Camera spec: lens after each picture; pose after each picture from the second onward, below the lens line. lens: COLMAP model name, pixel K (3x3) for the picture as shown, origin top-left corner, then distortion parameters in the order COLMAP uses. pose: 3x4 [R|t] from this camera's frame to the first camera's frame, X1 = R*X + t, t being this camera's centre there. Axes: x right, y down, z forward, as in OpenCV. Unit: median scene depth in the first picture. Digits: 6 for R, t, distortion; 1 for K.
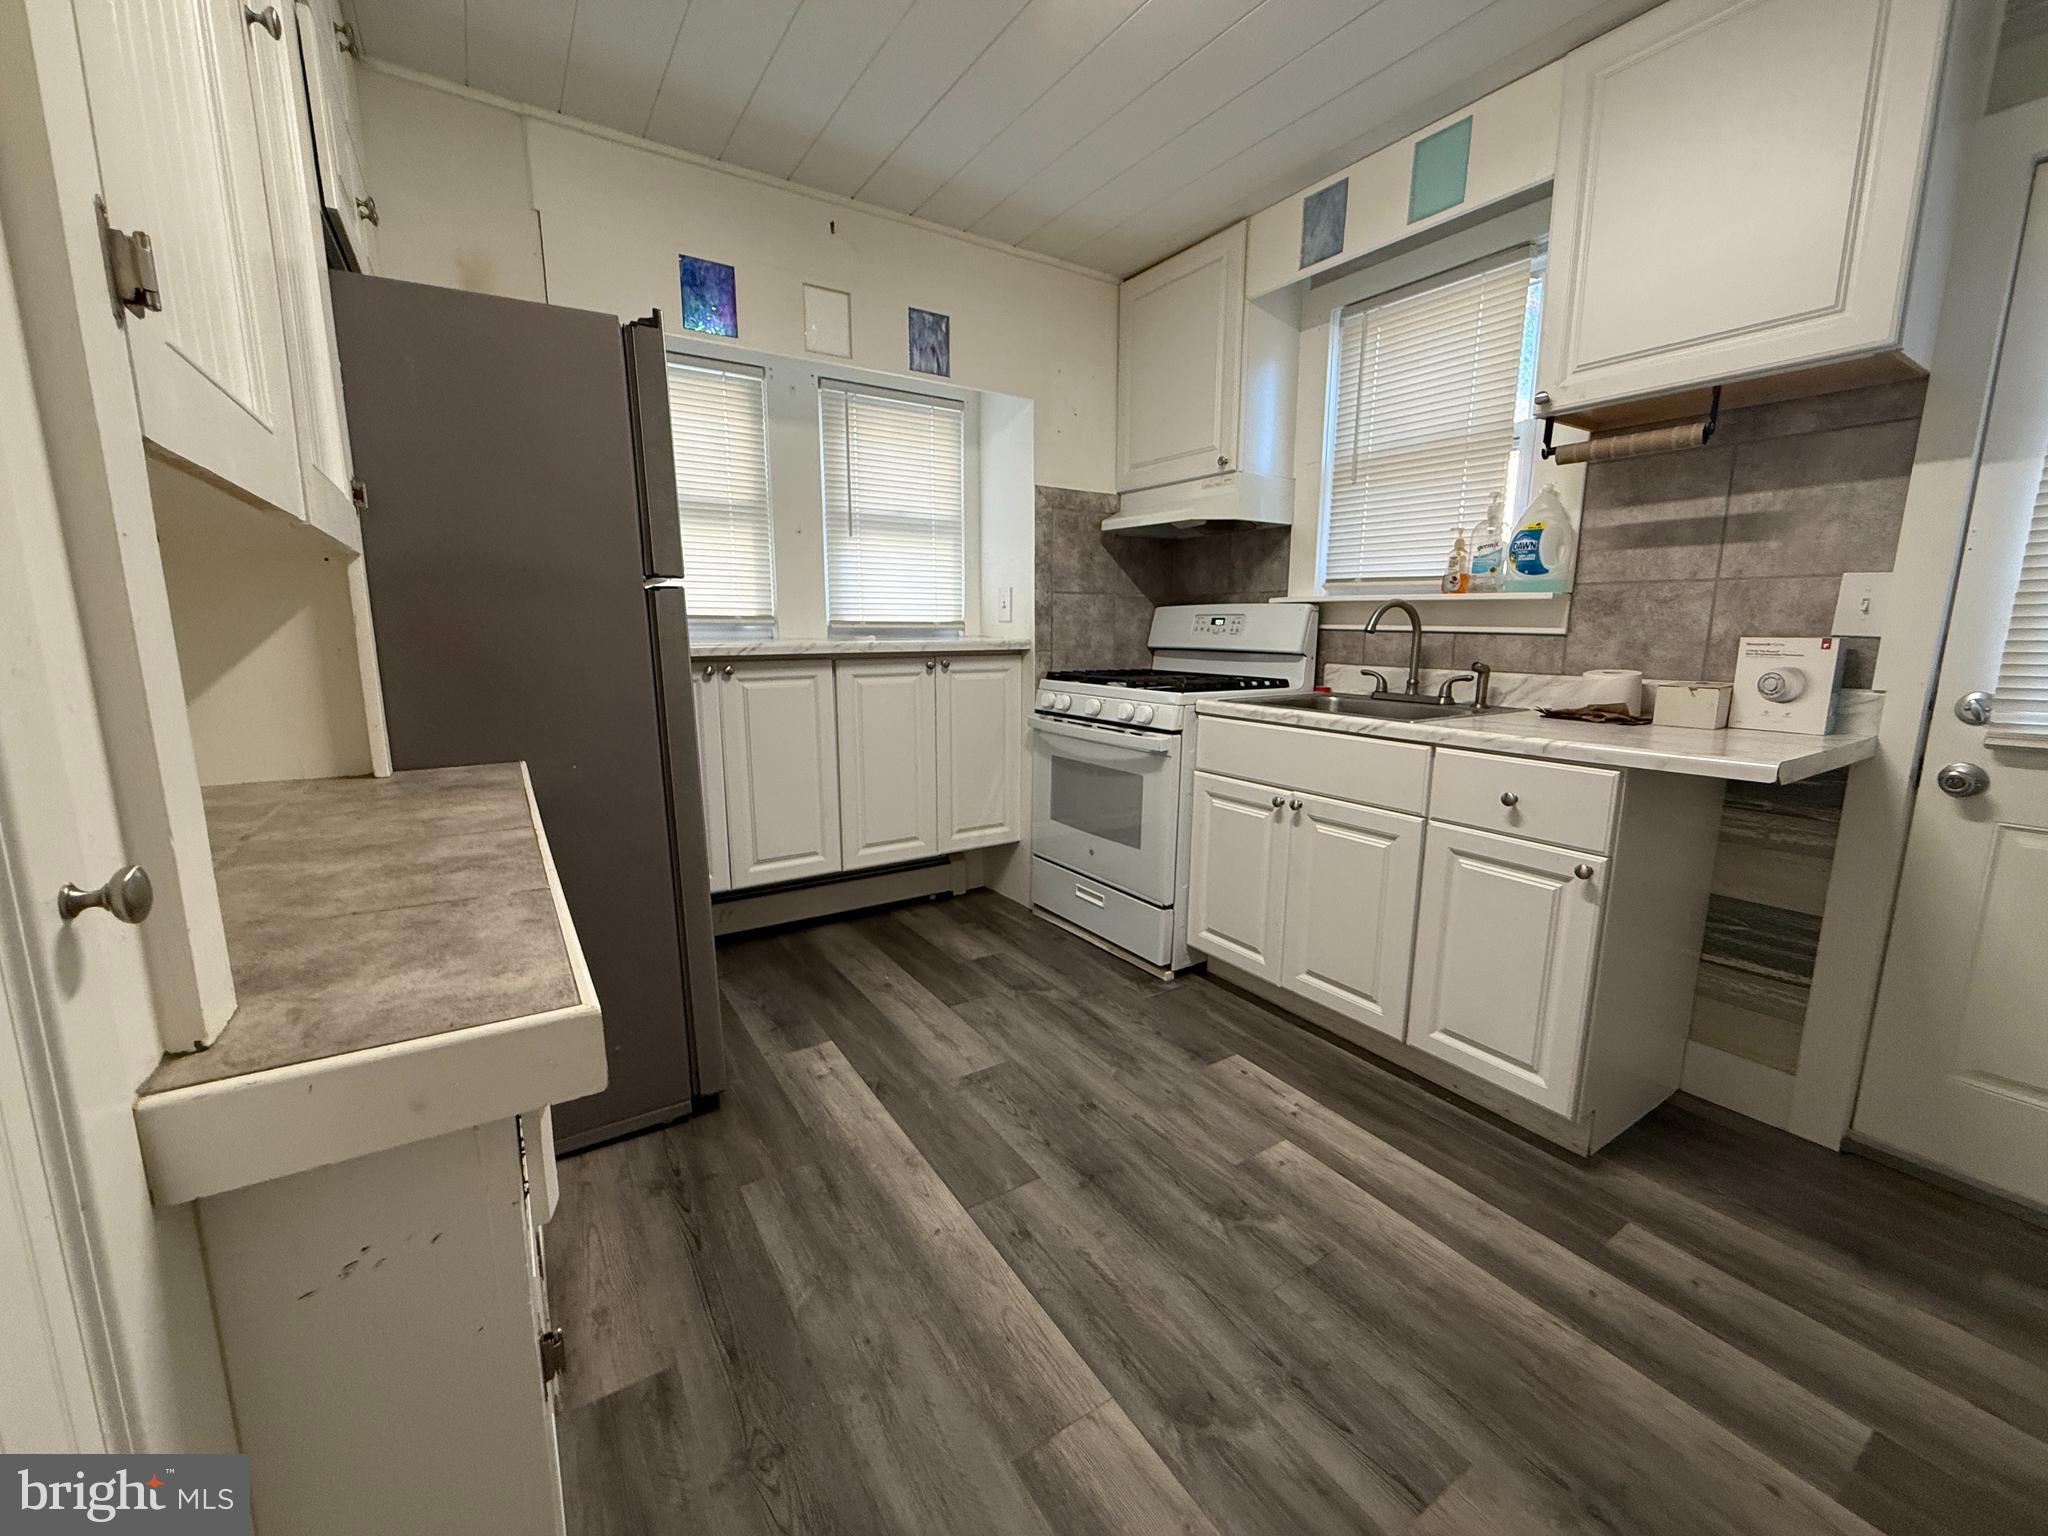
lens RADIAL K [[816.8, 0, 1021.1], [0, 816.8, 768.2], [0, 0, 1]] dist [-0.001161, 0.001168]
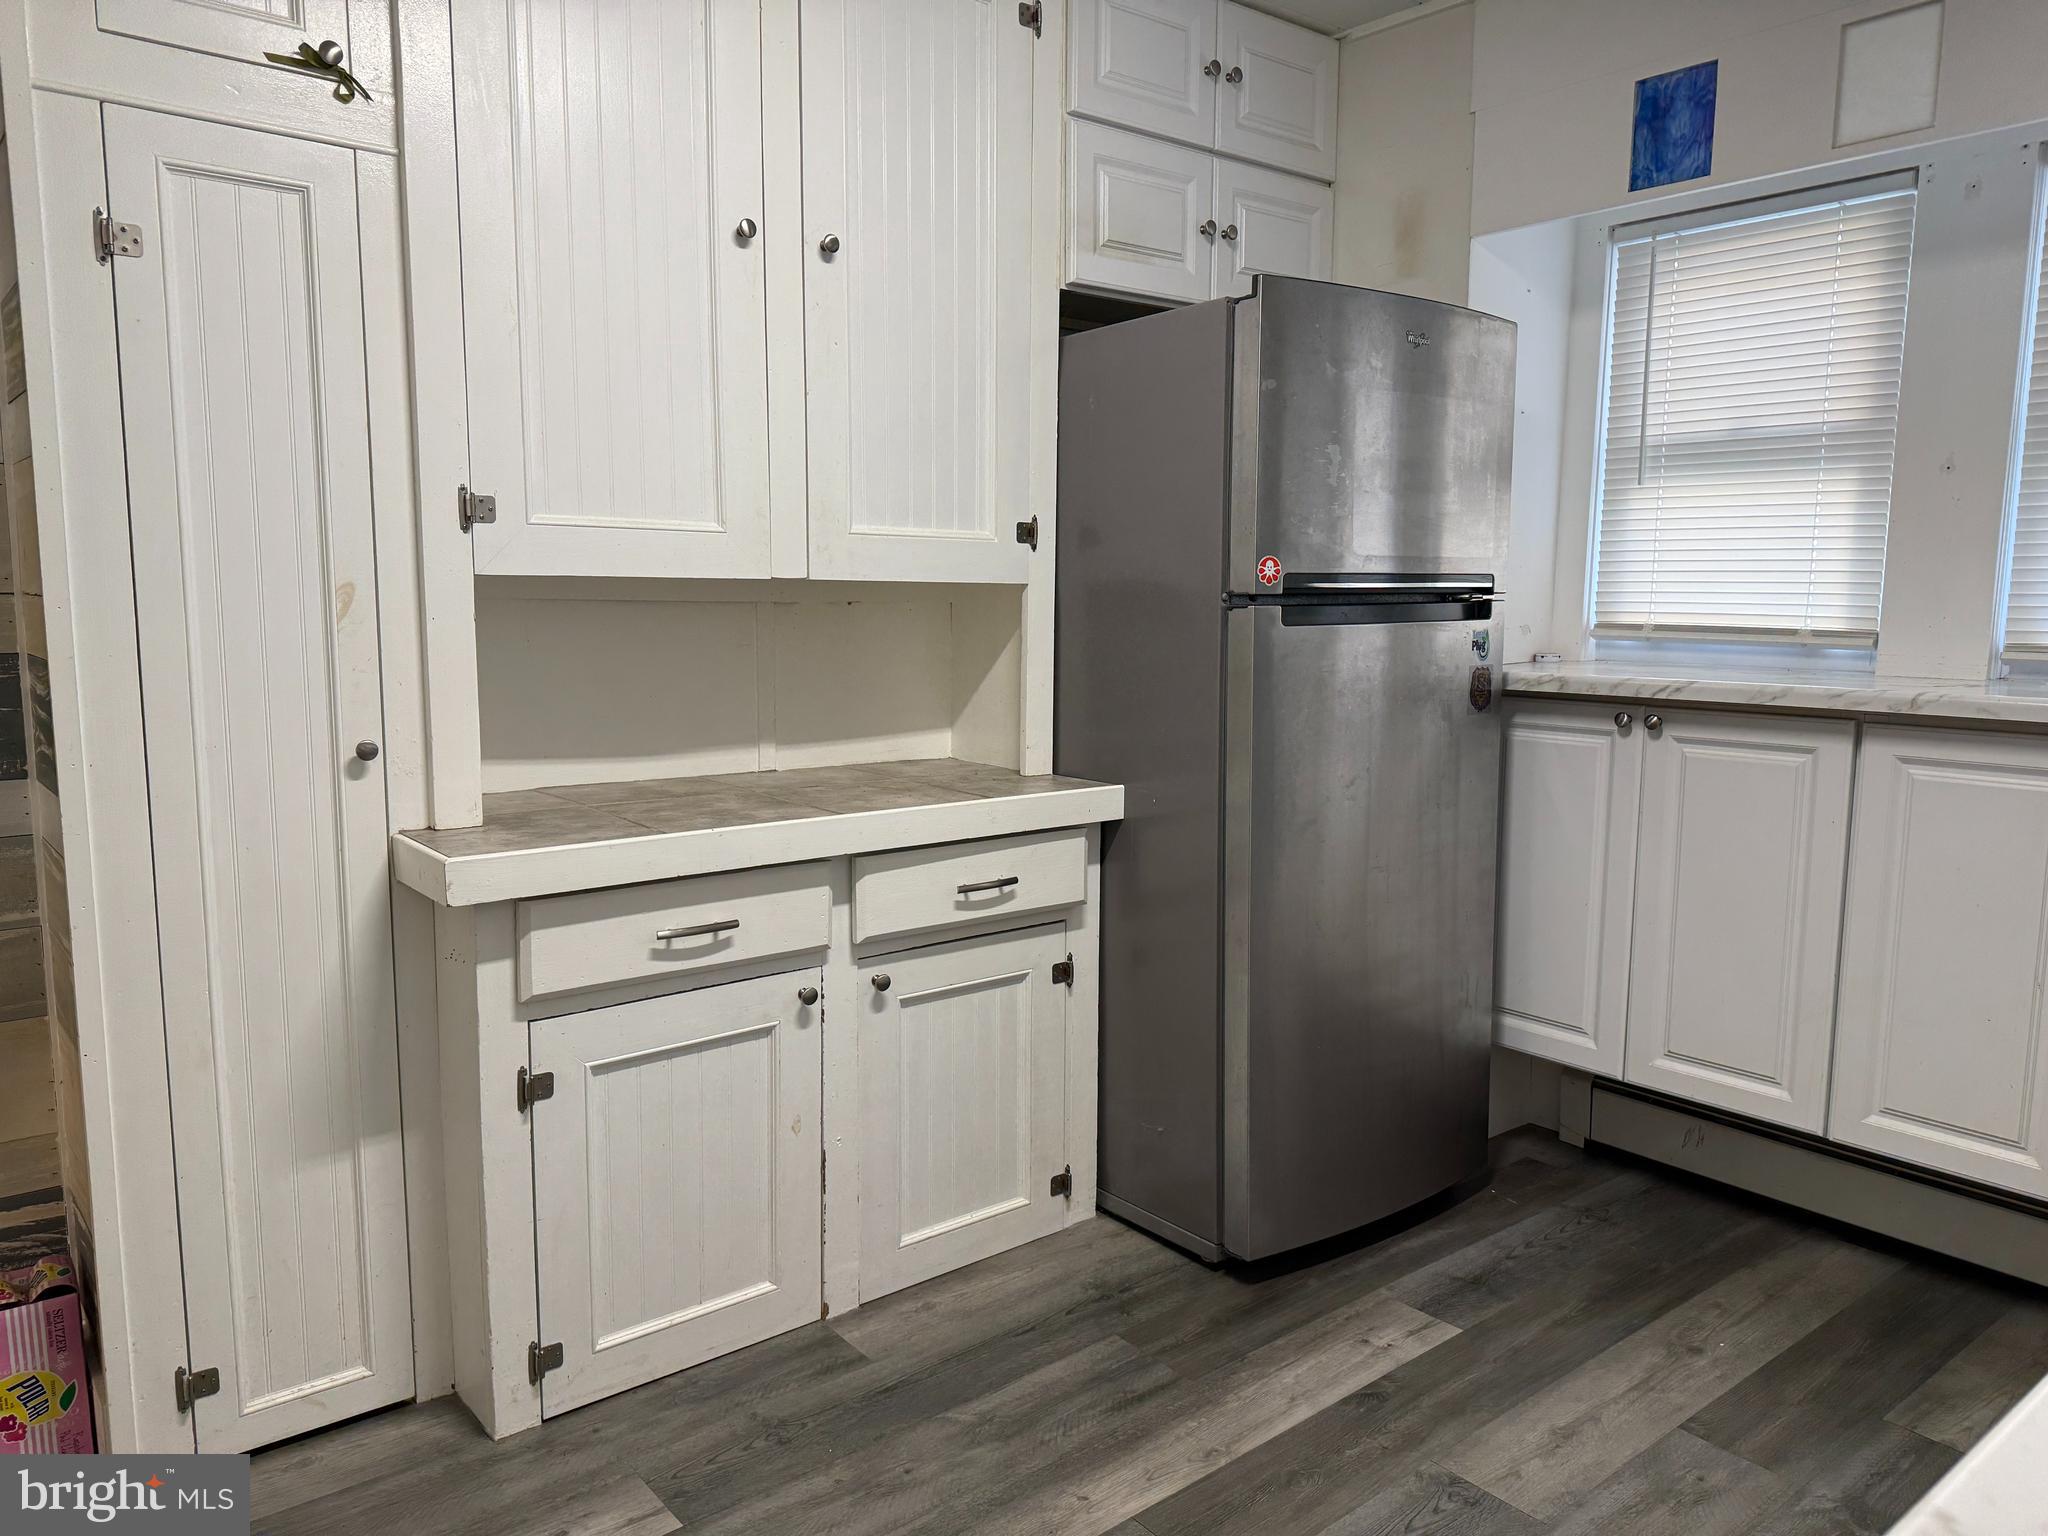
lens RADIAL K [[1441.2, 0, 1025.6], [0, 1441.2, 779.2], [0, 0, 1]] dist [0.043468, -0.053606]
pose [[0.110781, 0.131010, -0.985172, 0.840506], [-0.180044, 0.977517, 0.109746, -0.144760], [0.977401, 0.165217, 0.131877, 0.529759]]
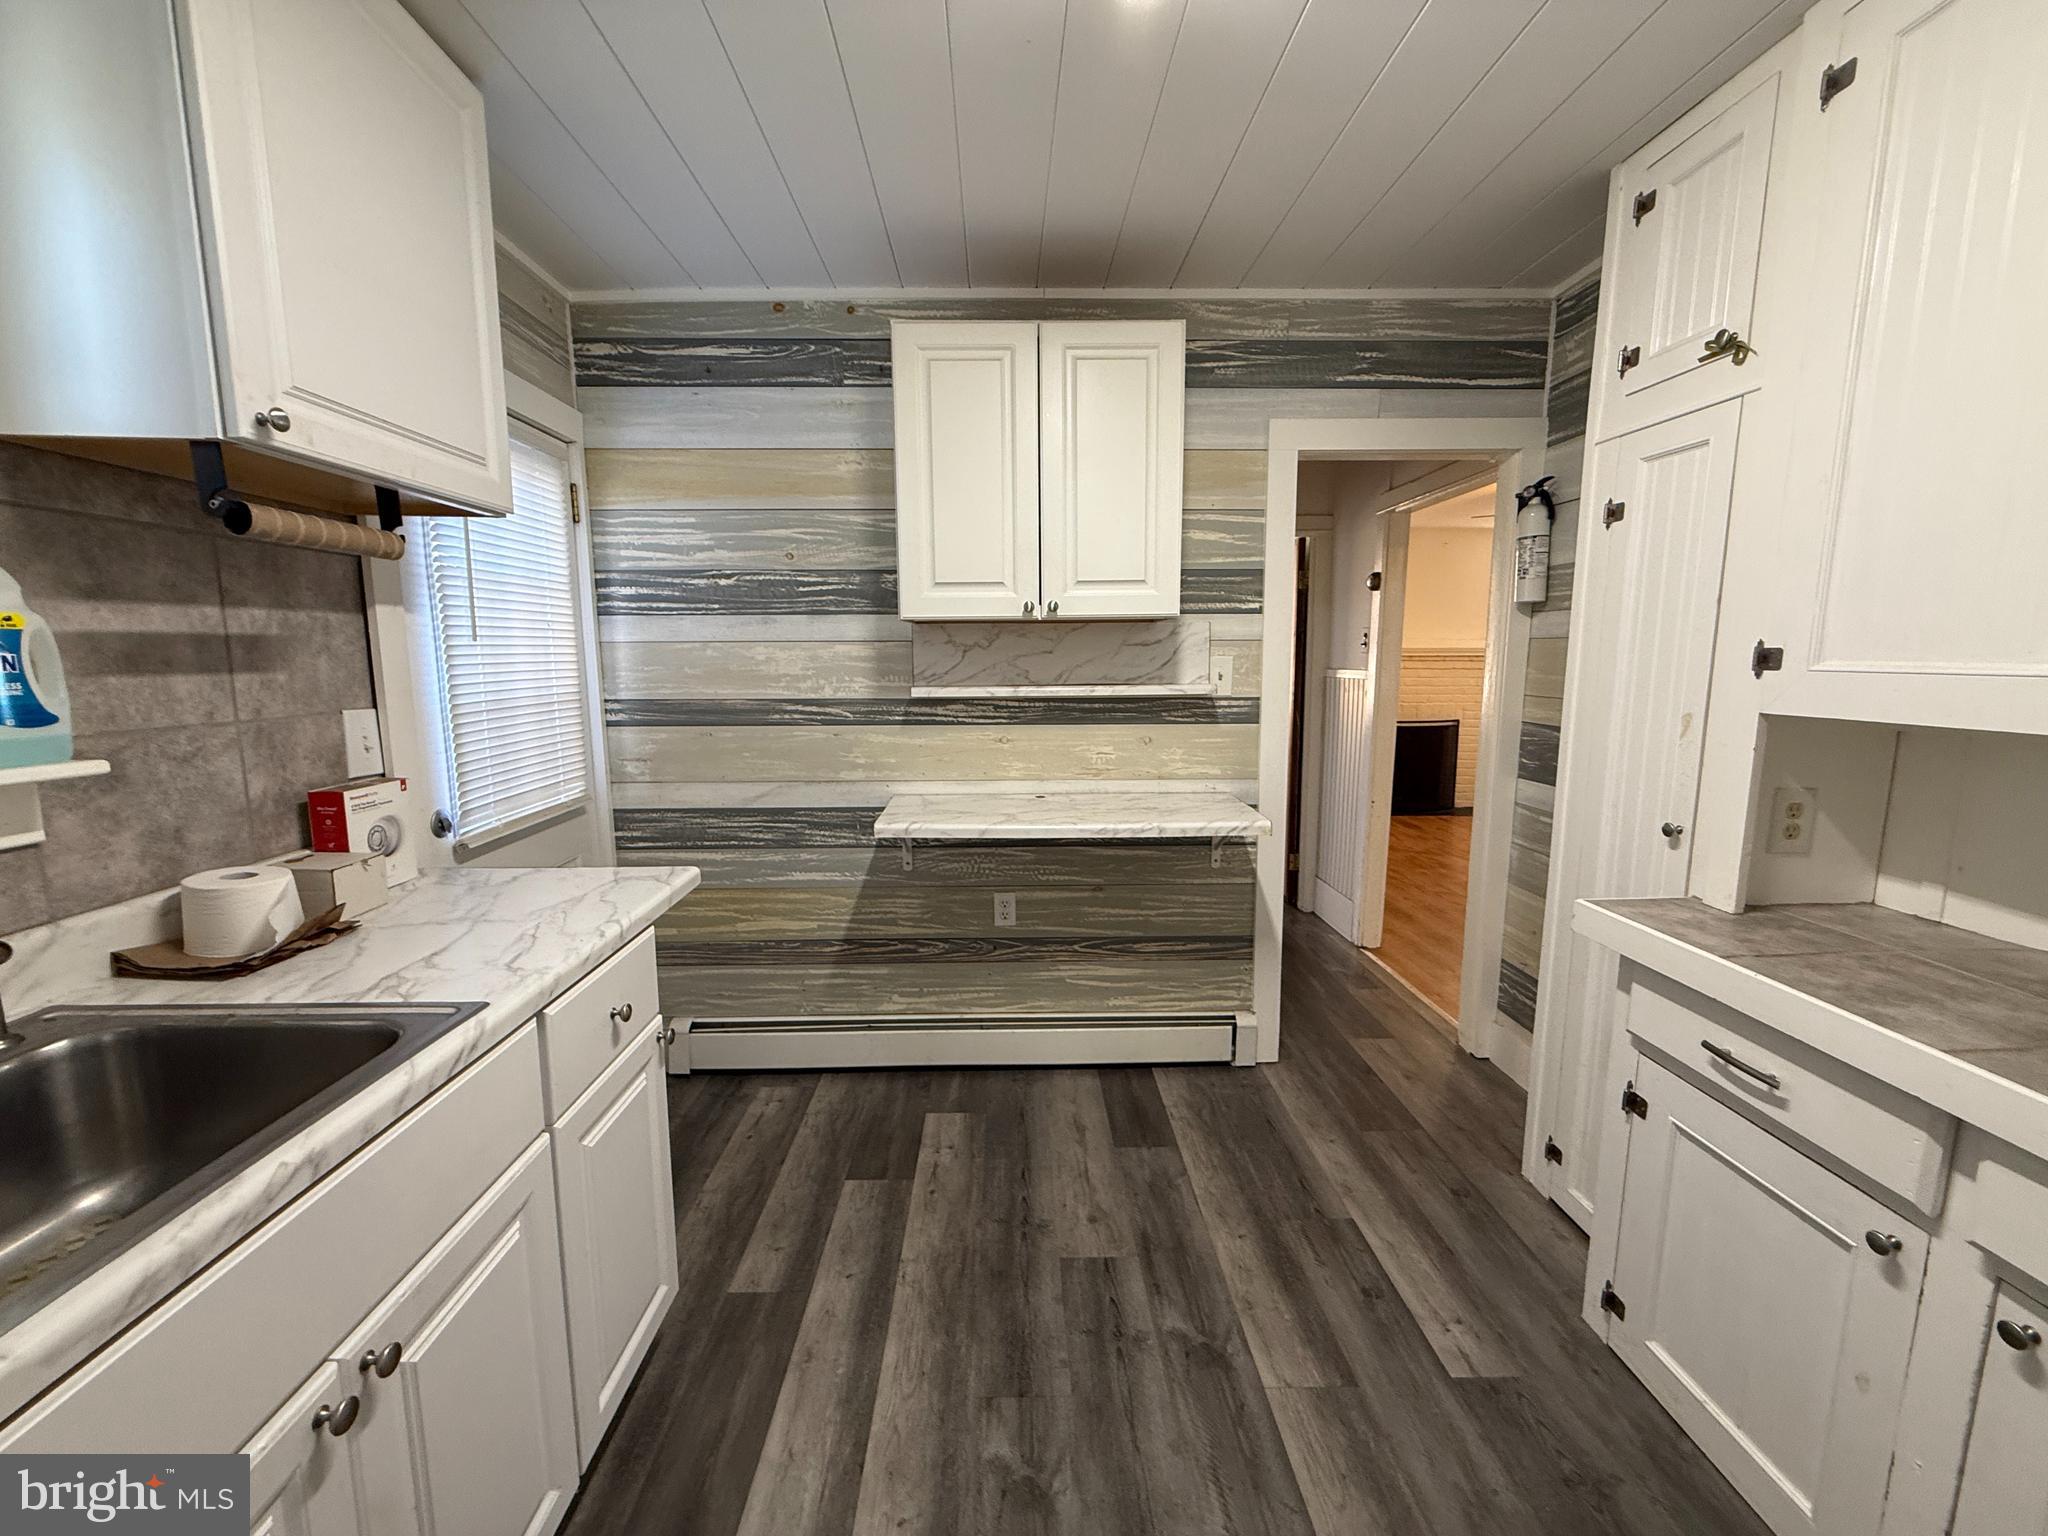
lens RADIAL K [[816.8, 0, 1019.1], [0, 816.8, 768.9], [0, 0, 1]] dist [-0.001161, 0.001168]
pose [[-0.851700, -0.075166, 0.518612, -0.088899], [0.091020, 0.953397, 0.287662, -0.322740], [-0.516065, 0.292206, -0.805166, 1.188210]]
